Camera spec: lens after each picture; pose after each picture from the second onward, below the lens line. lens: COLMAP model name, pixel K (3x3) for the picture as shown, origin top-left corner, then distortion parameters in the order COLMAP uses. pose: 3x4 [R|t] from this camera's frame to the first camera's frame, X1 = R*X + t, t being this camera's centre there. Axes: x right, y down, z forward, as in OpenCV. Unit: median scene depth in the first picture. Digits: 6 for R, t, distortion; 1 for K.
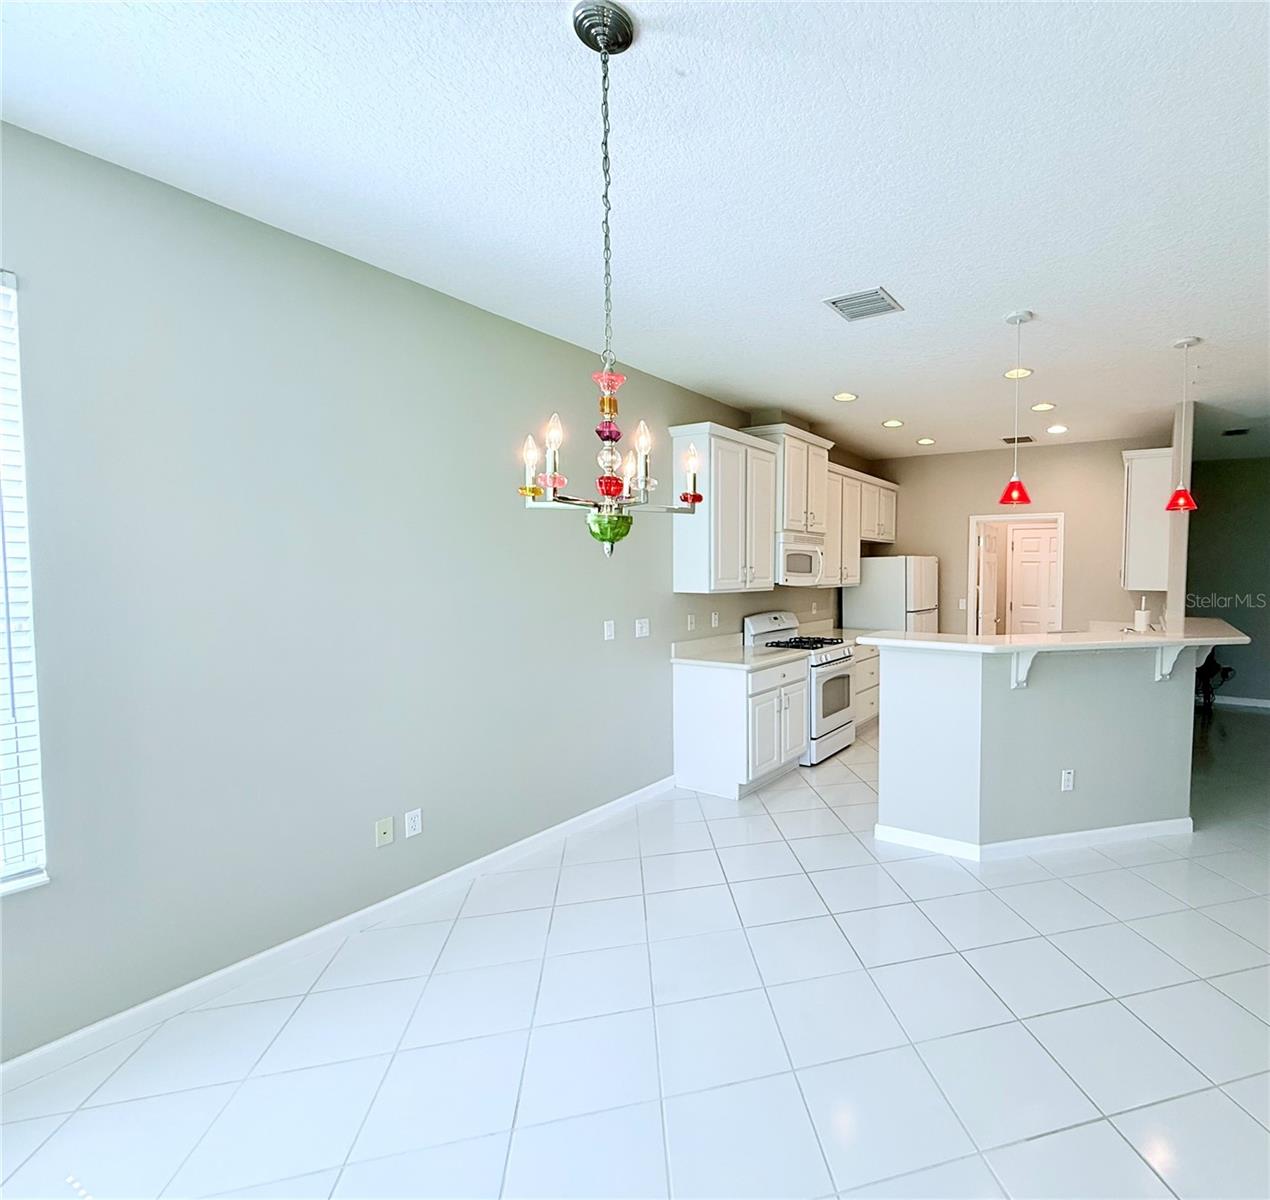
lens RADIAL K [[635.3, 0, 792.6], [0, 635.3, 599.7], [0, 0, 1]] dist [0.001477, 0.000096]
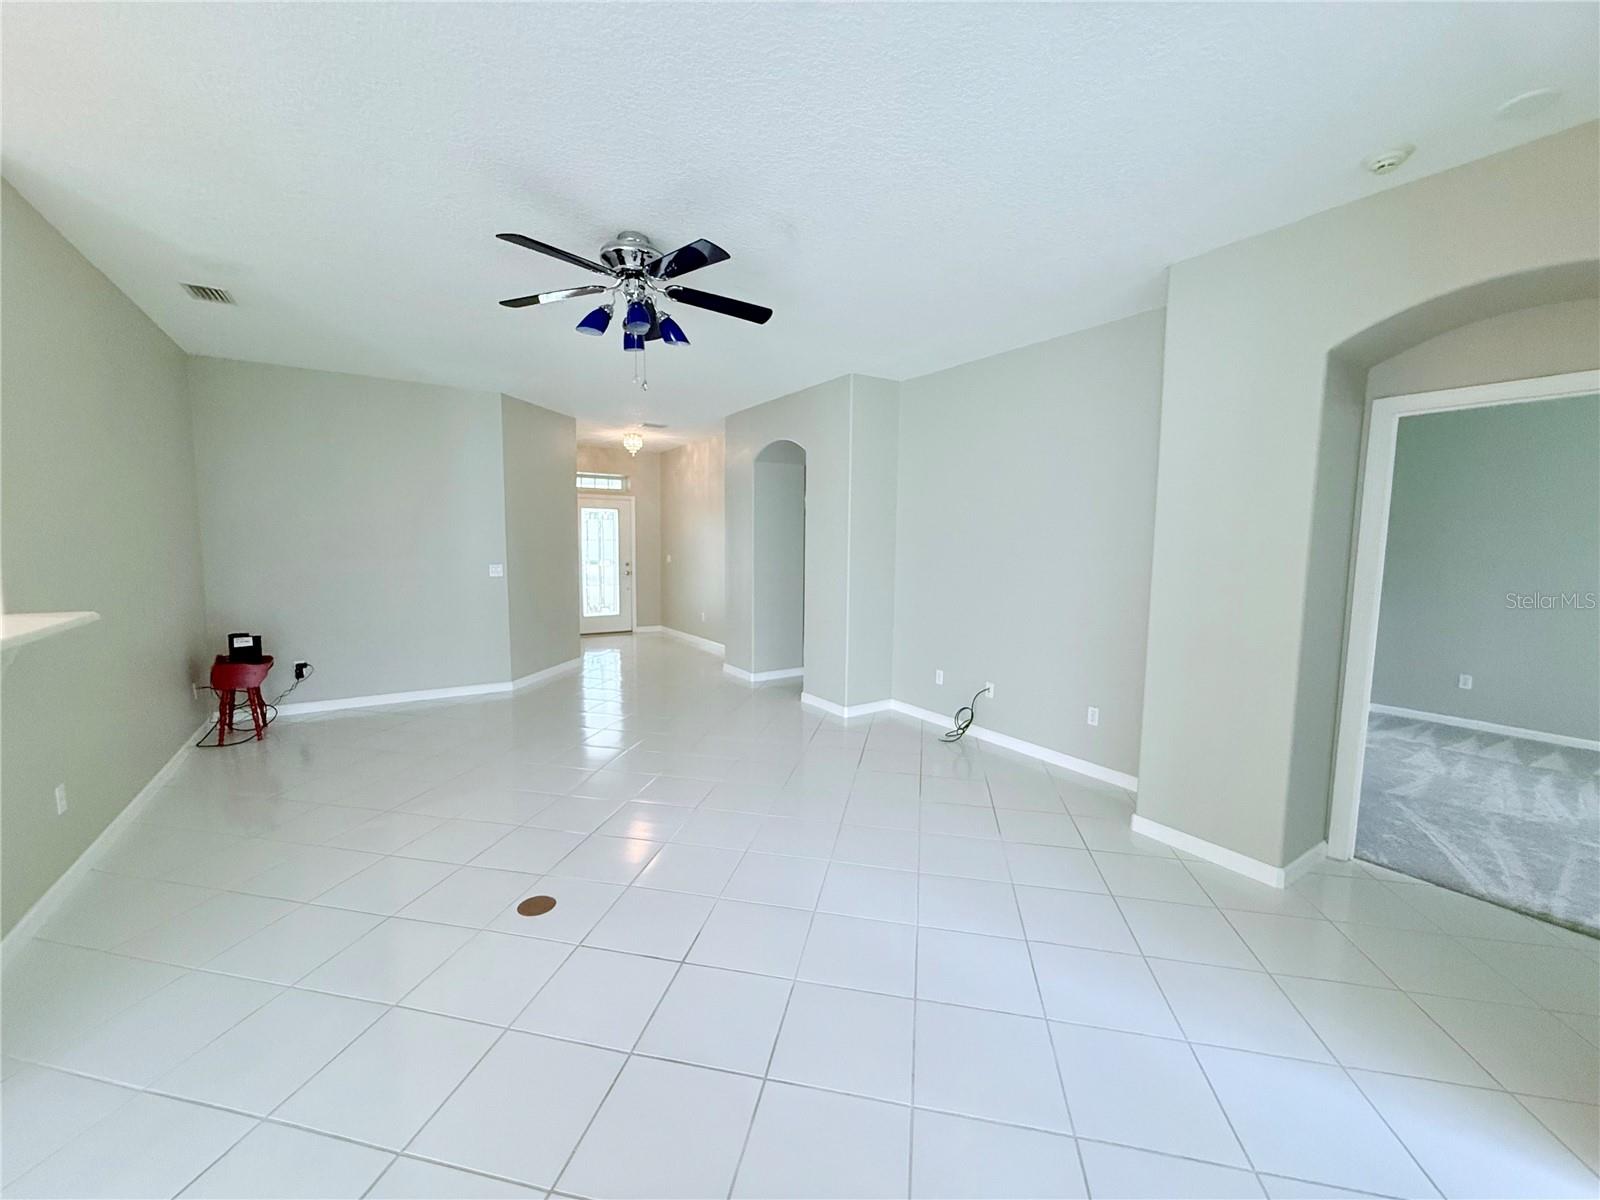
lens RADIAL K [[635.2, 0, 796.1], [0, 635.2, 600.5], [0, 0, 1]] dist [-0.000603, 0.000012]
pose [[0.460002, -0.084696, 0.883869, 0.436126], [0.034909, 0.996396, 0.077311, 0.001125], [-0.887231, -0.004708, 0.461301, 0.245990]]
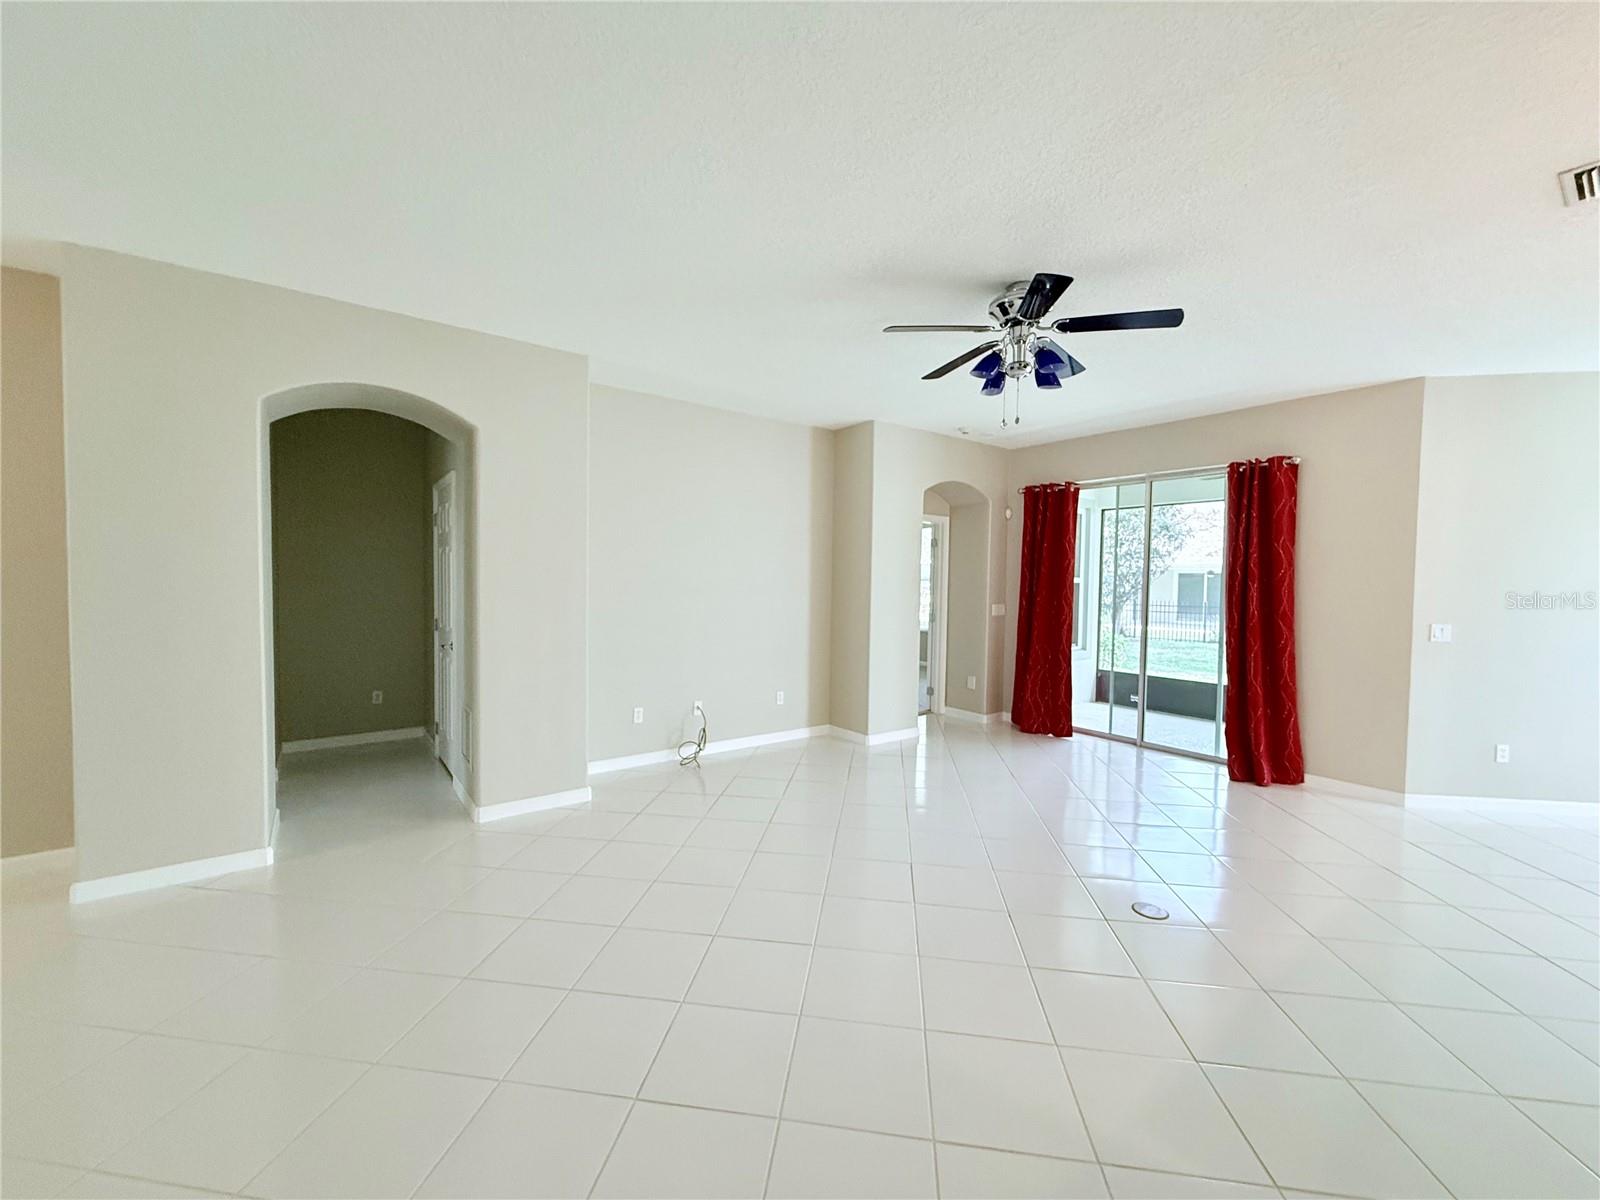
lens RADIAL K [[635.2, 0, 796.0], [0, 635.2, 602.8], [0, 0, 1]] dist [-0.000603, 0.000012]
pose [[-0.912933, -0.035874, 0.406530, 0.814787], [-0.000733, 0.996272, 0.086269, -0.038427], [-0.408109, 0.078460, -0.909555, 1.221861]]
